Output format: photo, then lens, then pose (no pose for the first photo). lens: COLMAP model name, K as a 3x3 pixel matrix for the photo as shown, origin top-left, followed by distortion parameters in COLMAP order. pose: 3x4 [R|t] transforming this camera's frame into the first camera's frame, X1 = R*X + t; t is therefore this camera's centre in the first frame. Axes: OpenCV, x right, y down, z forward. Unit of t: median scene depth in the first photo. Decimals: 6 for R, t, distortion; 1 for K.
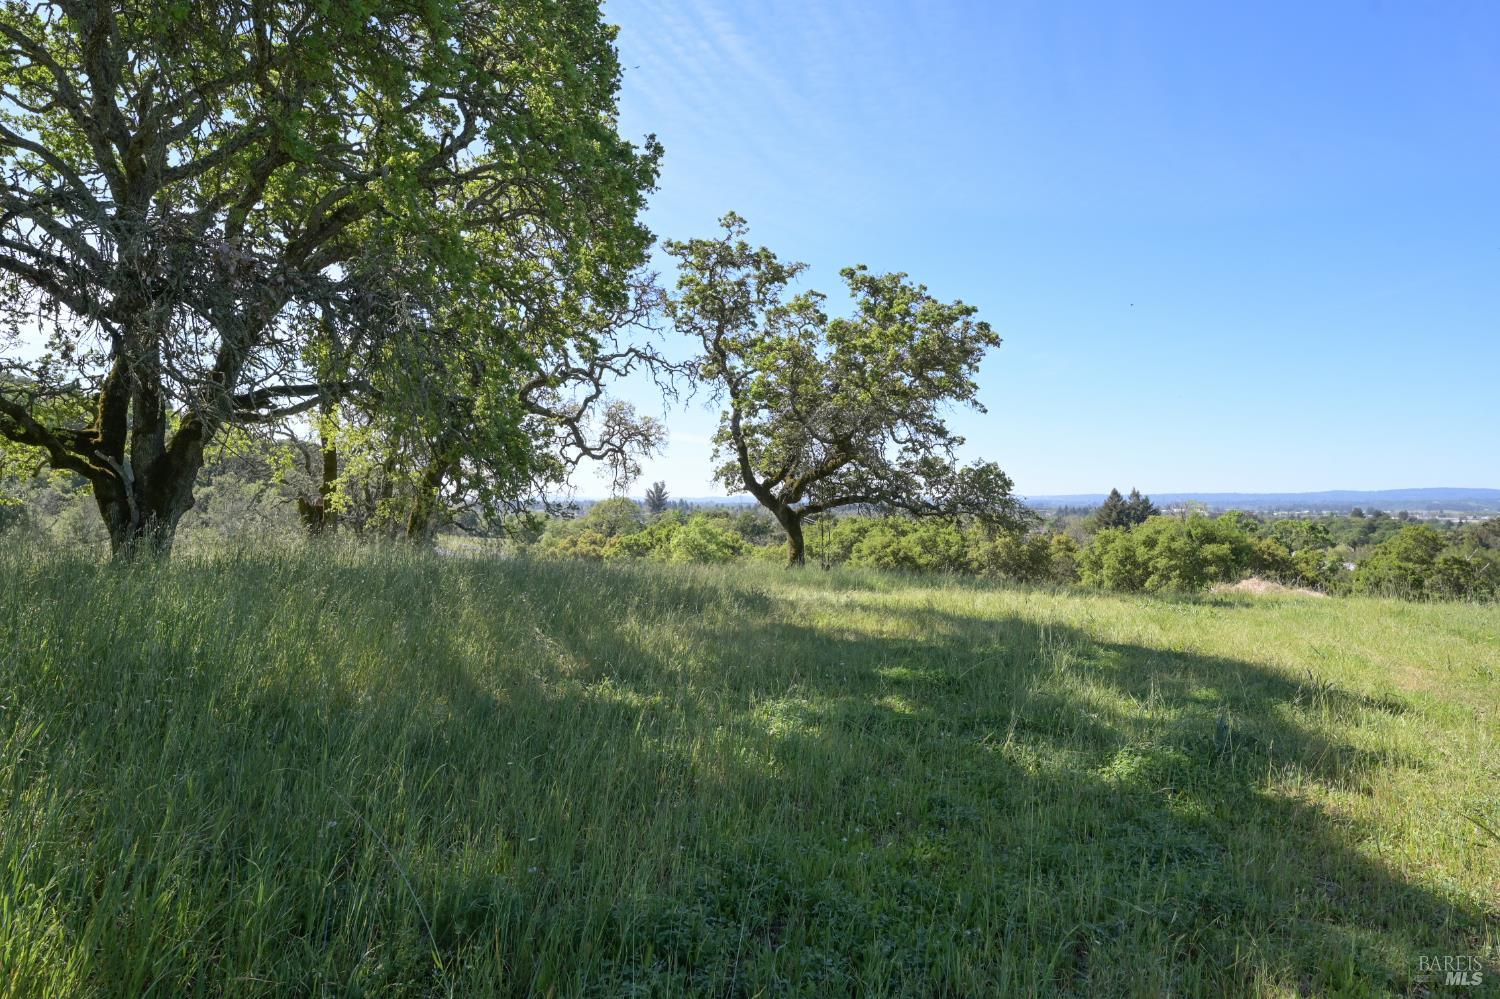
lens RADIAL K [[865.6, 0, 750.1], [0, 865.6, 501.3], [0, 0, 1]] dist [0.000263, 0.000156]
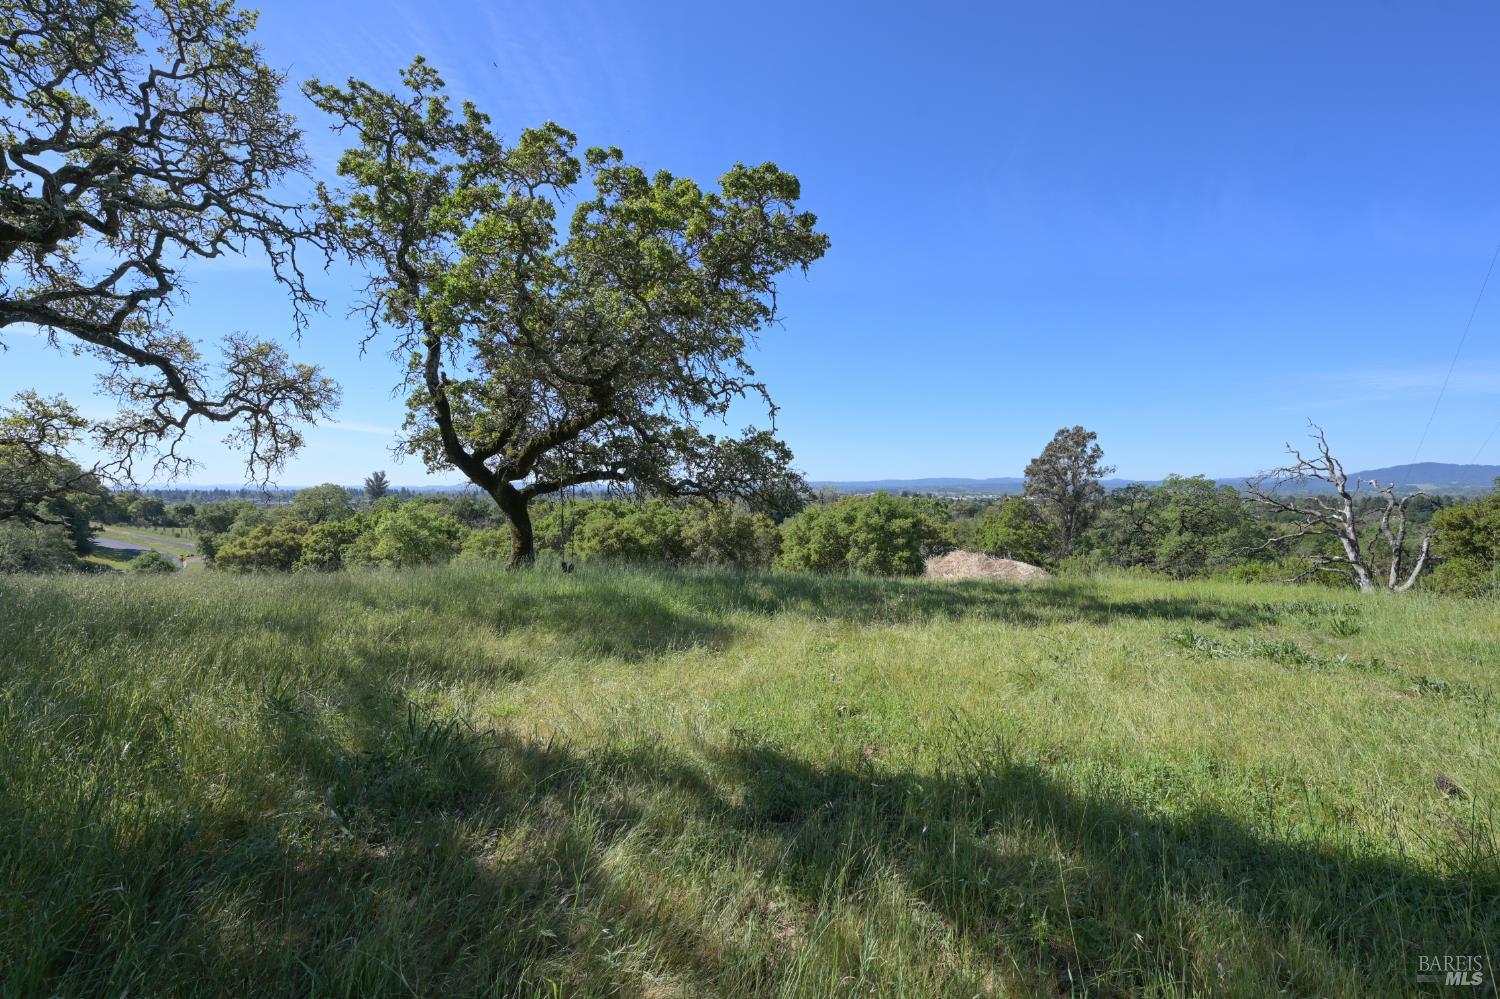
lens RADIAL K [[679.9, 0, 753.7], [0, 679.9, 494.7], [0, 0, 1]] dist [-0.003331, -0.000292]
pose [[0.922626, -0.009791, 0.385572, 0.009628], [0.006188, 0.999925, 0.010584, 0.008068], [-0.385647, -0.007379, 0.922617, 0.310294]]
